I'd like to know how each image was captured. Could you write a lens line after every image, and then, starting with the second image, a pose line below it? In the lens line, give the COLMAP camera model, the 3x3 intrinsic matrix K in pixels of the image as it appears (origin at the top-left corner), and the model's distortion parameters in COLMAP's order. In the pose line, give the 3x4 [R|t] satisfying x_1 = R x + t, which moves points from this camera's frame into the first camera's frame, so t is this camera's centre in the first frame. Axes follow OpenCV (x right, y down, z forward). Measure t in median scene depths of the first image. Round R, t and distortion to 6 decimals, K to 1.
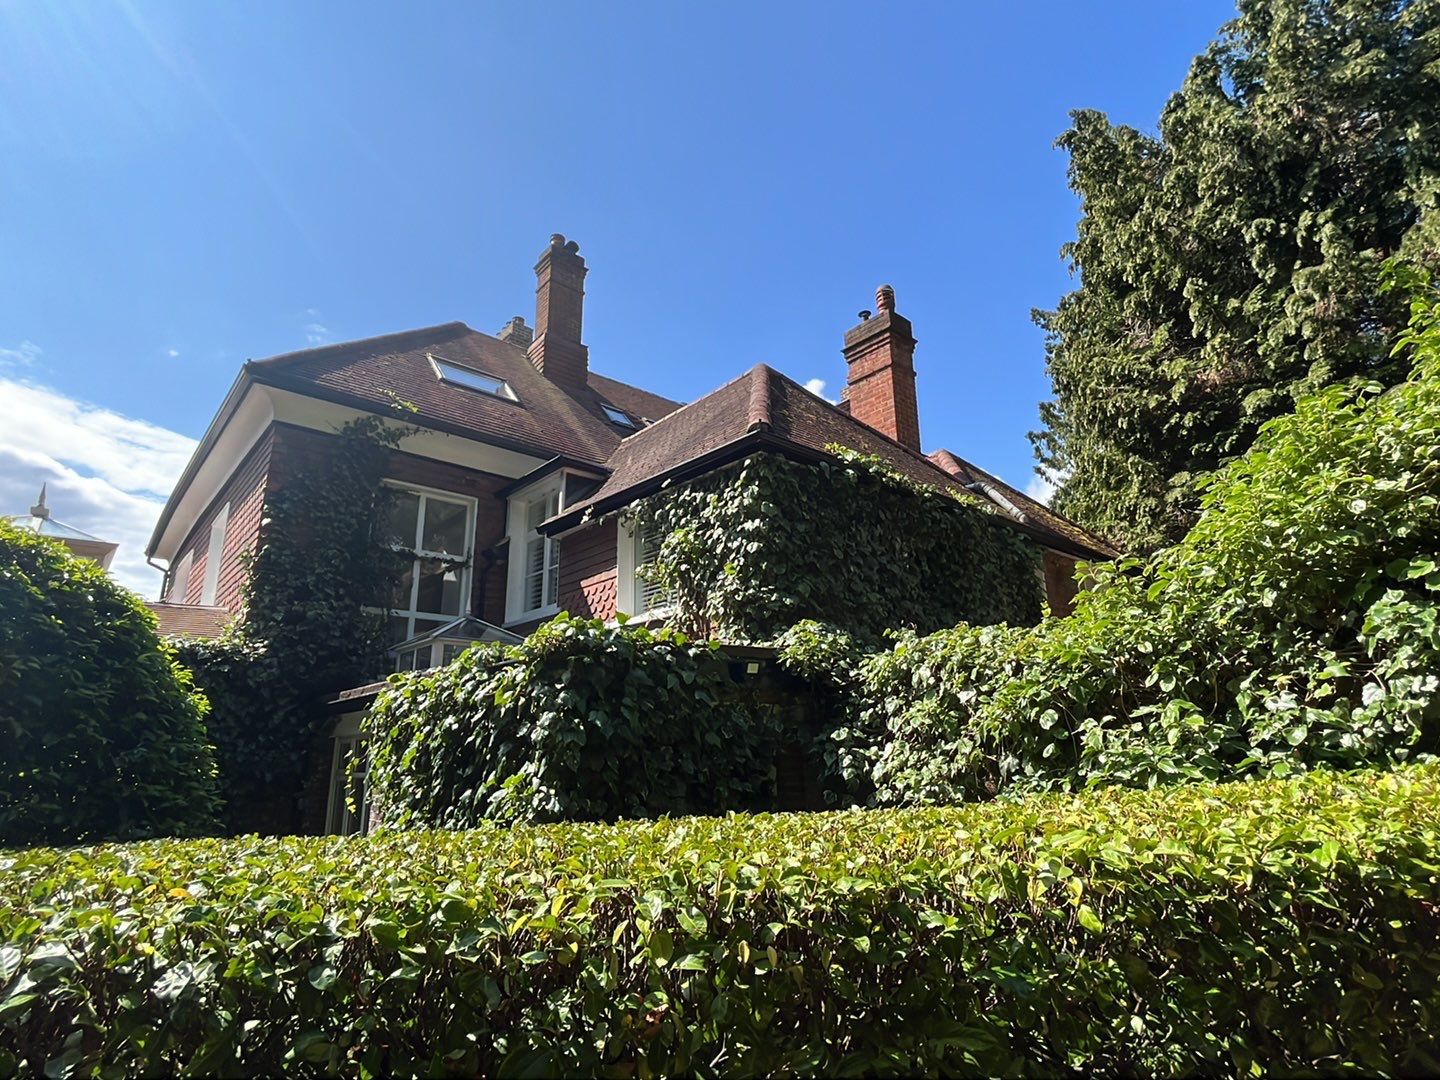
lens RADIAL K [[754.6, 0, 710.3], [0, 754.6, 549.4], [0, 0, 1]] dist [-0.001037, -0.000168]
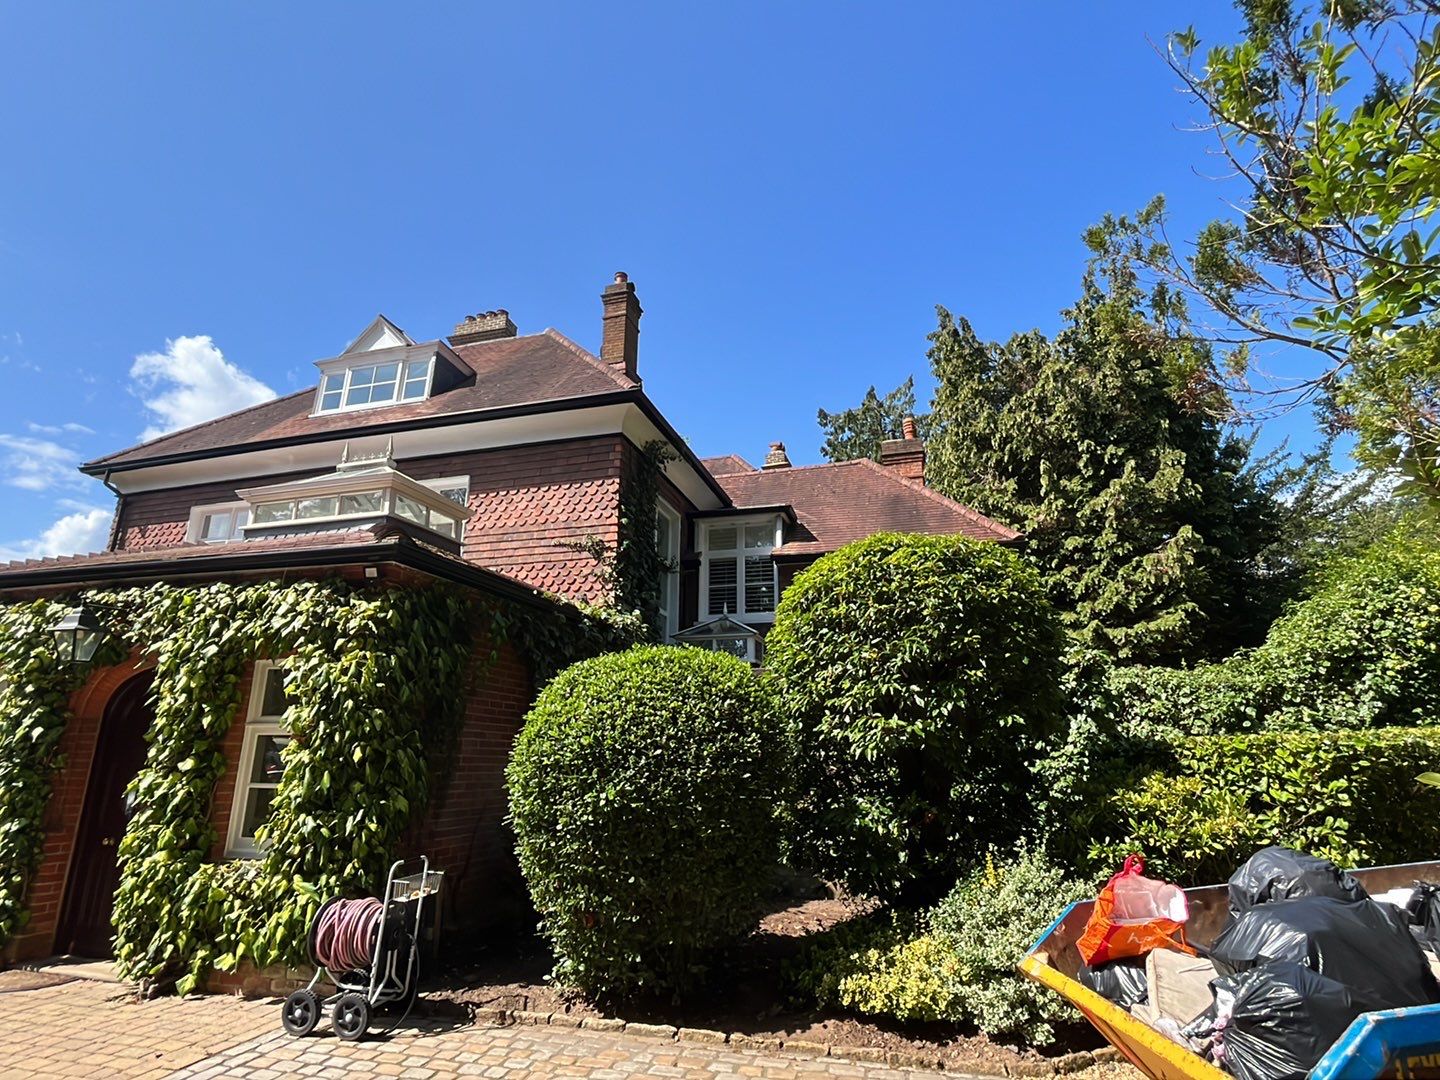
lens RADIAL K [[754.6, 0, 710.3], [0, 754.6, 549.4], [0, 0, 1]] dist [-0.001037, -0.000168]
pose [[0.842103, 0.160145, 0.514991, -0.859454], [-0.150055, 0.986764, -0.061483, 0.049760], [-0.518021, -0.025503, 0.854988, -0.048145]]
